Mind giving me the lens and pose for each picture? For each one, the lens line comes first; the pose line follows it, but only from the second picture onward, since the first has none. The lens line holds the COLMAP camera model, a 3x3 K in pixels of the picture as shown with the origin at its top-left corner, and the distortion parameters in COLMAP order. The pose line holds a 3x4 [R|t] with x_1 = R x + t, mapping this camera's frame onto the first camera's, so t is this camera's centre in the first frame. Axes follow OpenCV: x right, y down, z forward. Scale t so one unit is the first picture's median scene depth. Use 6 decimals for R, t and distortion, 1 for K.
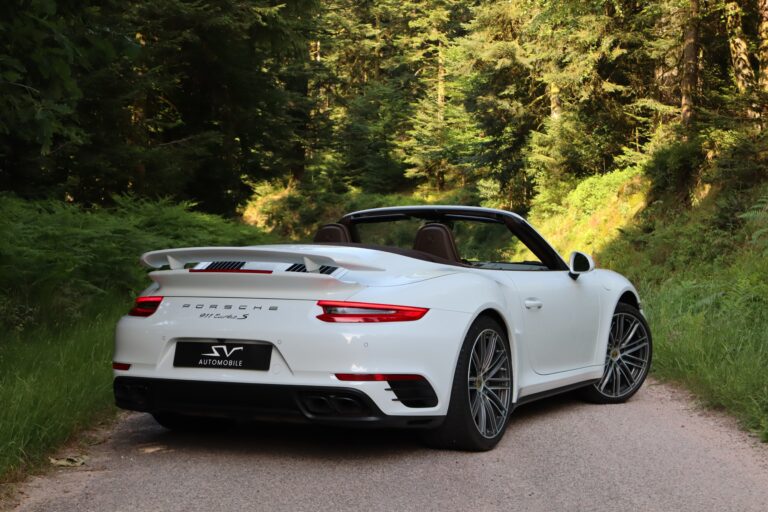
lens RADIAL K [[1528.4, 0, 384.0], [0, 1528.4, 256.0], [0, 0, 1]] dist [0.020743, 0.071174]
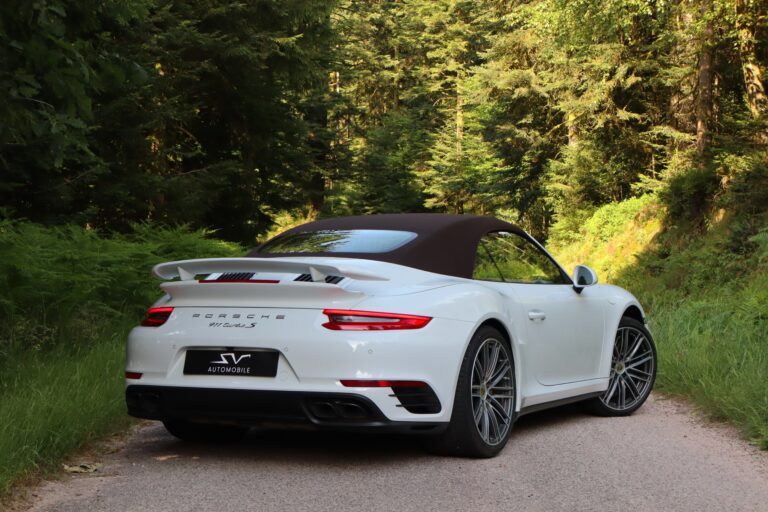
lens RADIAL K [[1528.4, 0, 384.0], [0, 1528.4, 256.0], [0, 0, 1]] dist [0.020743, 0.071174]
pose [[0.999901, -0.003921, -0.013537, 0.002120], [0.003640, 0.999778, -0.020768, 0.002731], [0.013615, 0.020717, 0.999693, -0.005069]]
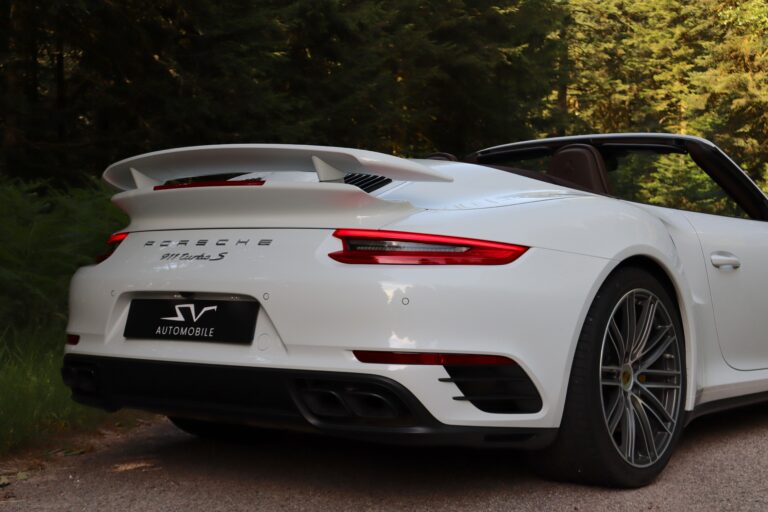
lens RADIAL K [[1271.6, 0, 384.0], [0, 1271.6, 256.0], [0, 0, 1]] dist [0.014988, 0.023673]
pose [[0.980379, 0.001823, -0.197114, 0.013560], [-0.006867, 0.999666, -0.024913, 0.009603], [0.197002, 0.025778, 0.980064, 0.095487]]
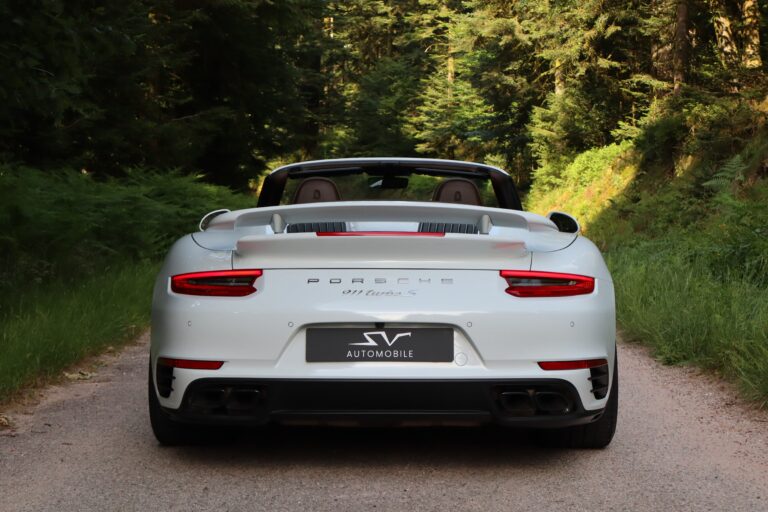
lens RADIAL K [[1531.4, 0, 384.0], [0, 1531.4, 256.0], [0, 0, 1]] dist [0.017441, -0.030589]
pose [[0.999936, -0.000799, -0.011295, 0.009348], [0.000970, 0.999885, 0.015104, 0.004079], [0.011282, -0.015114, 0.999822, -0.040169]]
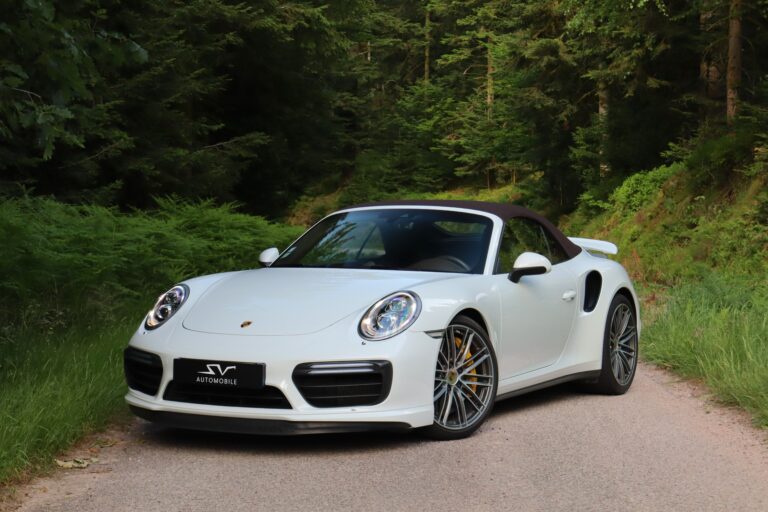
lens RADIAL K [[1528.4, 0, 384.0], [0, 1528.4, 256.0], [0, 0, 1]] dist [0.020743, 0.071174]
pose [[0.999263, -0.011893, -0.036483, 0.006852], [0.011920, 0.999929, 0.000501, -0.000194], [0.036475, -0.000935, 0.999334, -0.000587]]
